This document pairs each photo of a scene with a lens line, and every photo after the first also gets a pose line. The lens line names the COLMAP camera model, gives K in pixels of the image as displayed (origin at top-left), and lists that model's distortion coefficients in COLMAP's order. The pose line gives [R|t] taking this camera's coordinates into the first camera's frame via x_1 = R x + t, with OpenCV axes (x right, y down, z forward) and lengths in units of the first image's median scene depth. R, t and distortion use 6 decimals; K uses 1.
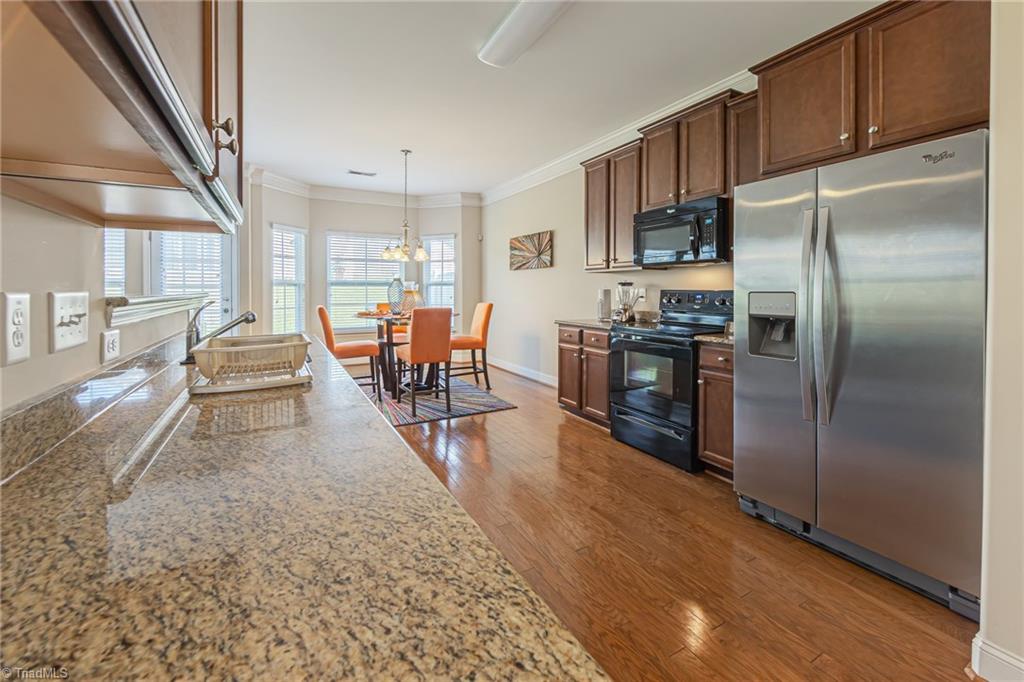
lens RADIAL K [[419.9, 0, 502.6], [0, 419.9, 290.2], [0, 0, 1]] dist [-0.000332, -0.000028]
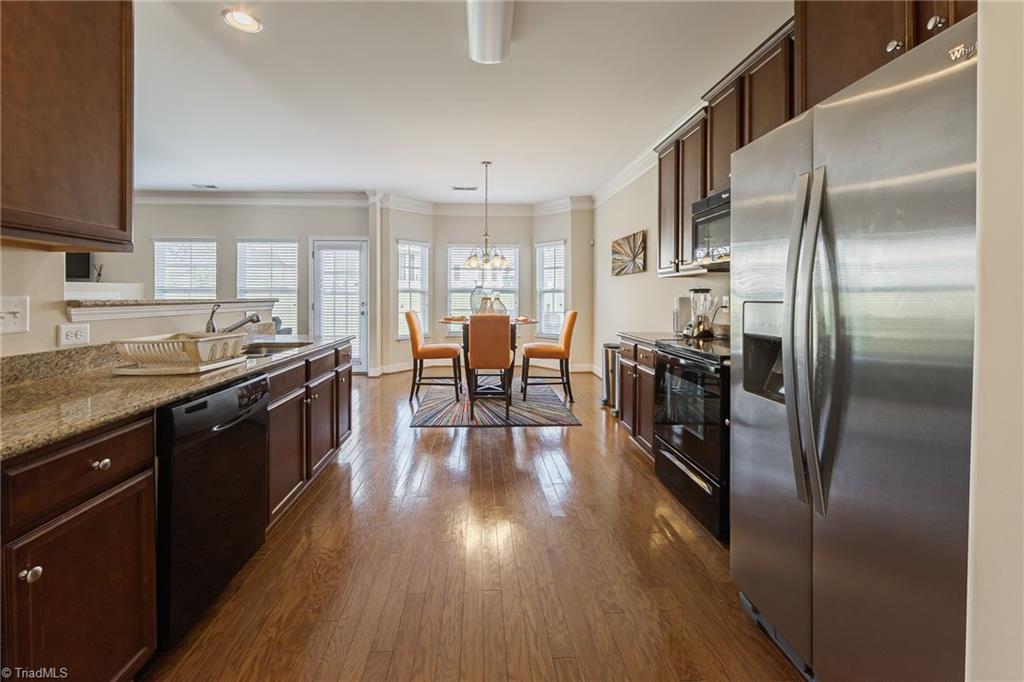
lens RADIAL K [[414.8, 0, 495.8], [0, 414.8, 295.8], [0, 0, 1]] dist [-0.000374, -0.000026]
pose [[0.902481, 0.002972, -0.430720, 0.210681], [-0.004642, 0.999985, -0.002826, -0.000467], [0.430705, 0.004550, 0.902481, 0.079643]]
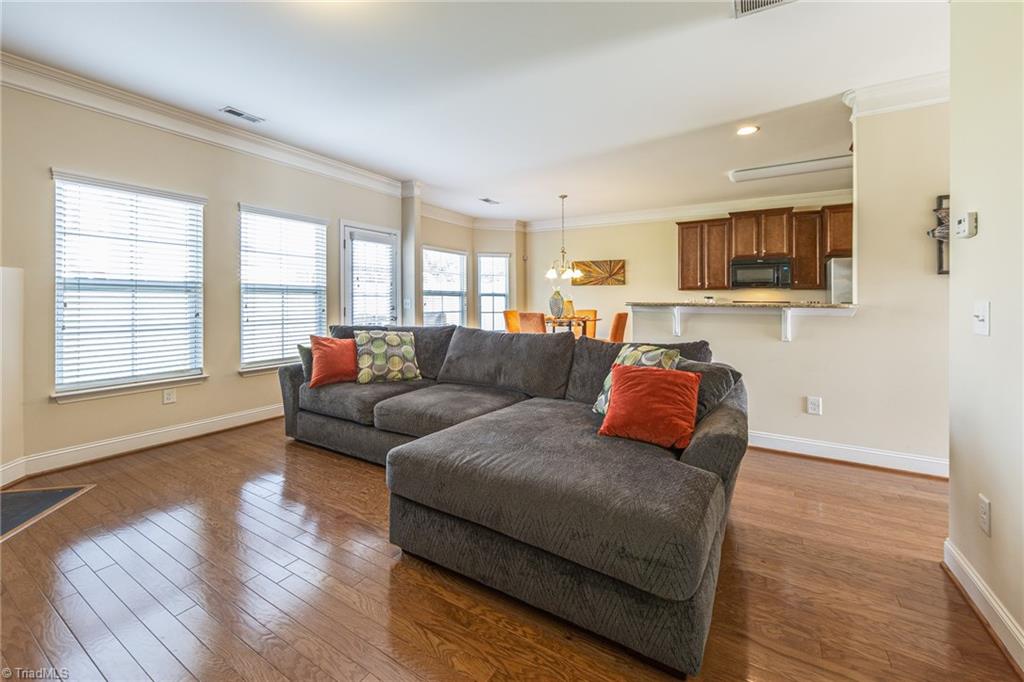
lens RADIAL K [[415.5, 0, 513.7], [0, 415.5, 299.9], [0, 0, 1]] dist [-0.000239, -0.000009]
pose [[0.860918, 0.007051, 0.508695, -0.945212], [-0.005732, 0.999975, -0.004159, 0.004519], [-0.508712, 0.000664, 0.860937, -0.046652]]
